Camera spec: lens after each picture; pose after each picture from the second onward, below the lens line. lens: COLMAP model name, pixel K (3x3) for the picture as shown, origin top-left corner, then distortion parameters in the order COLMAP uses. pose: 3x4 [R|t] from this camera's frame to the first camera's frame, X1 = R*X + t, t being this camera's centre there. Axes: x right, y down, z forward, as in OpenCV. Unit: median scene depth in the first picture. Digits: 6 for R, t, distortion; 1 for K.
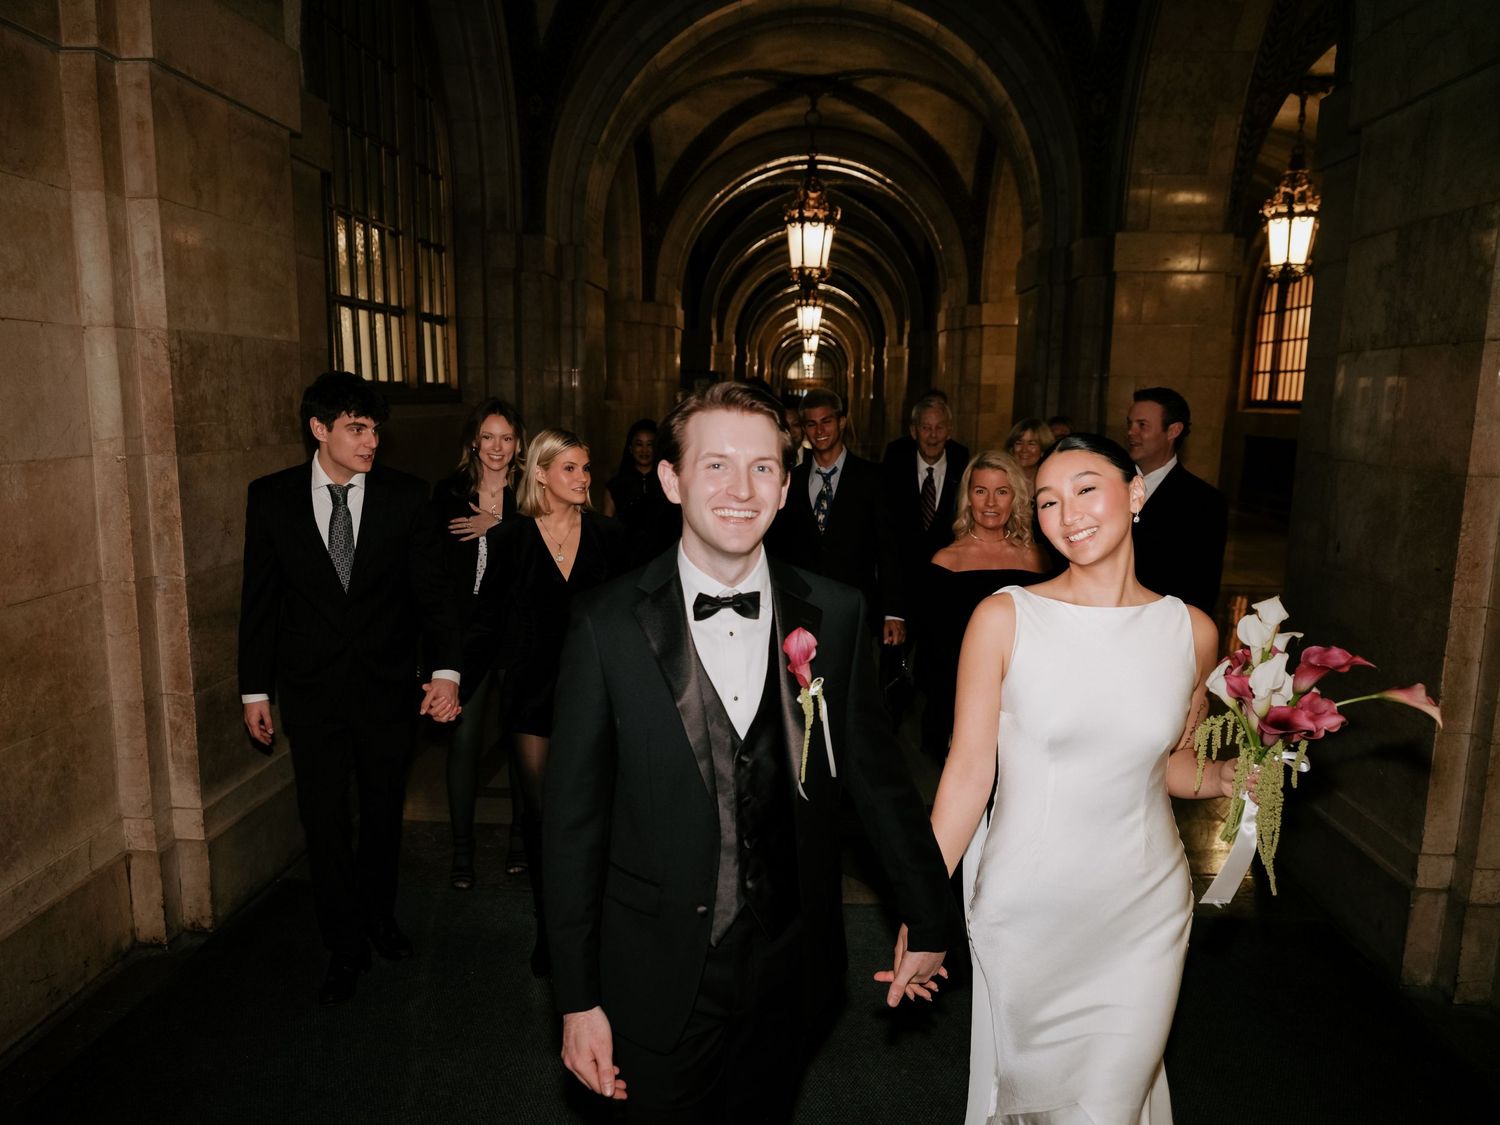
lens RADIAL K [[1101.7, 0, 700.9], [0, 1101.7, 596.9], [0, 0, 1]] dist [0.002007, 0.001640]
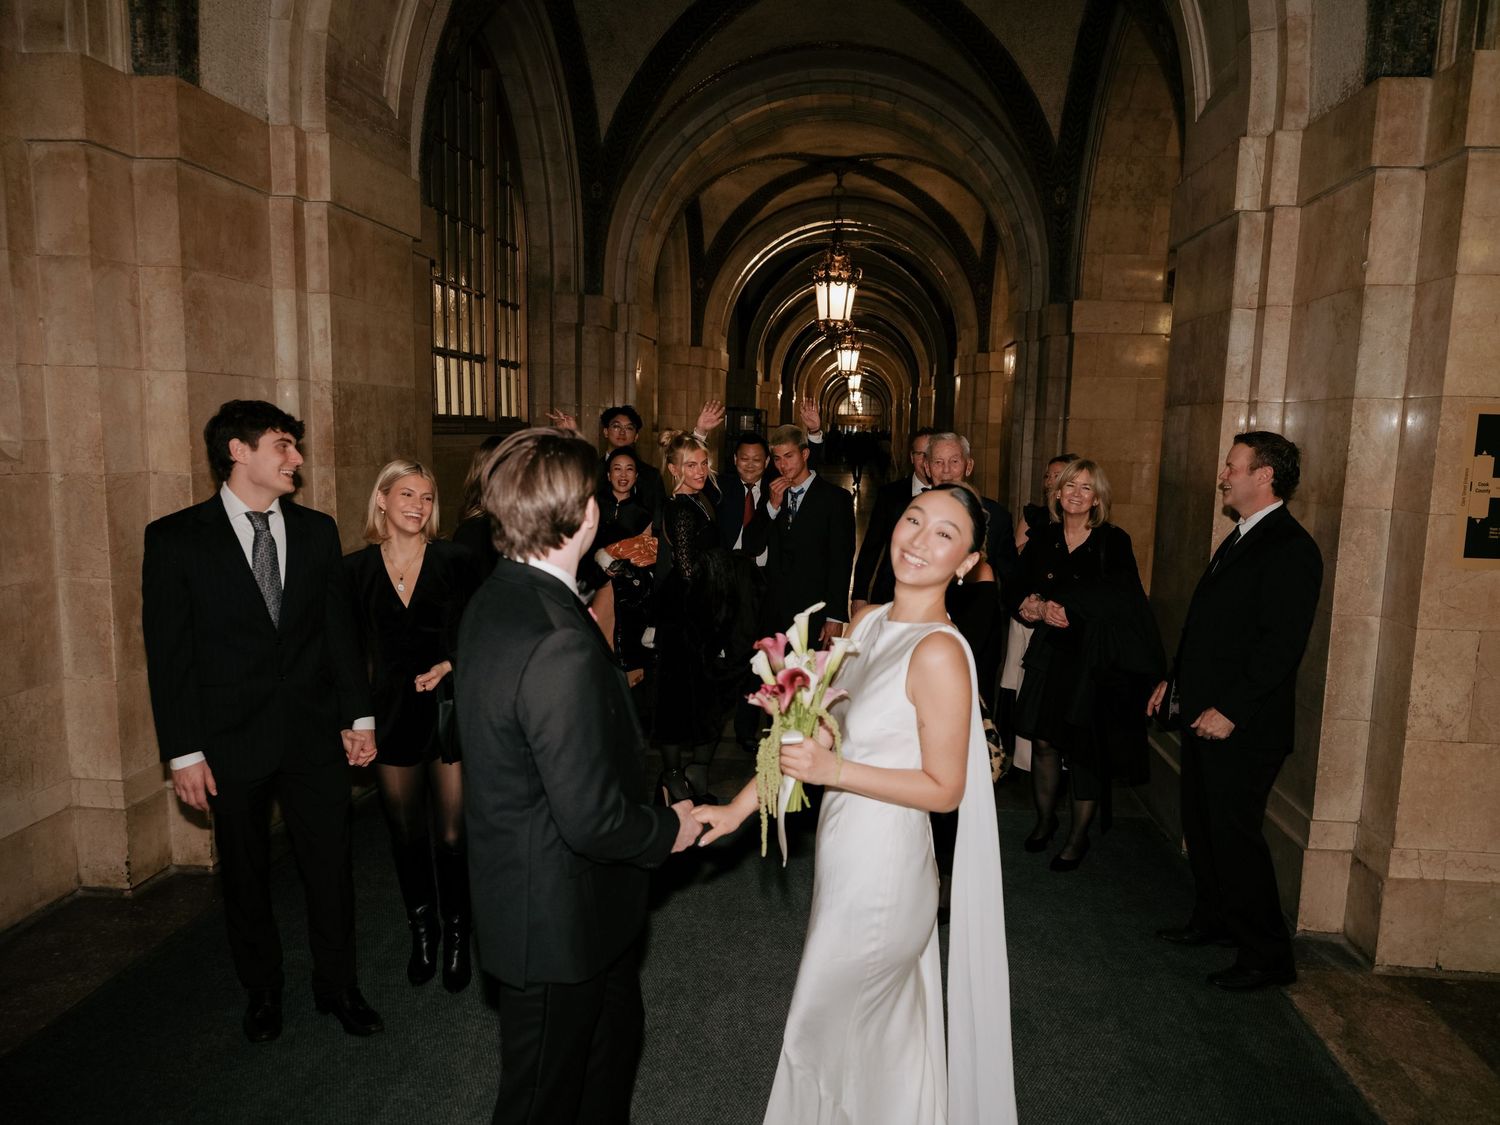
lens RADIAL K [[1084.4, 0, 743.9], [0, 1084.4, 585.1], [0, 0, 1]] dist [-0.000797, -0.002668]
pose [[0.999781, 0.015031, -0.014567, 0.034701], [-0.015568, 0.999175, -0.037517, 0.029030], [0.013992, 0.037736, 0.999190, -0.167901]]
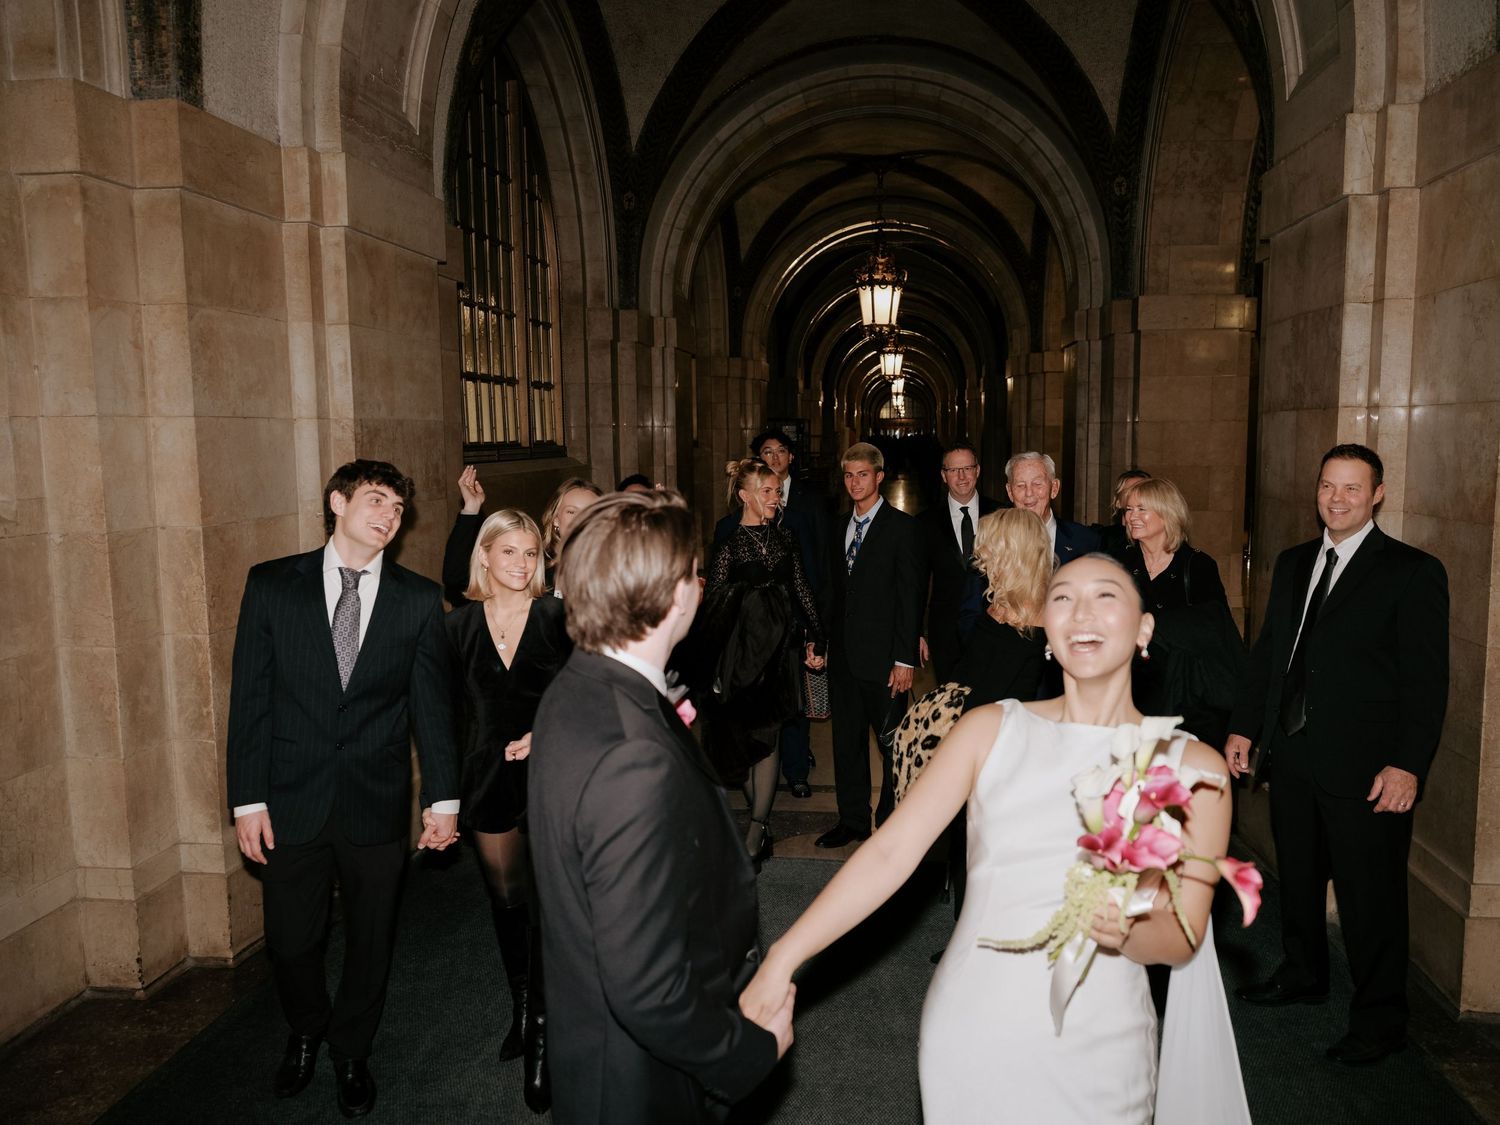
lens RADIAL K [[1112.5, 0, 750.0], [0, 1112.5, 562.5], [0, 0, 1]] dist [-0.002844, 0.001528]
pose [[0.998779, -0.016649, -0.046506, 0.024187], [0.013524, 0.997679, -0.066732, 0.011926], [0.047509, 0.066021, 0.996687, -0.128974]]
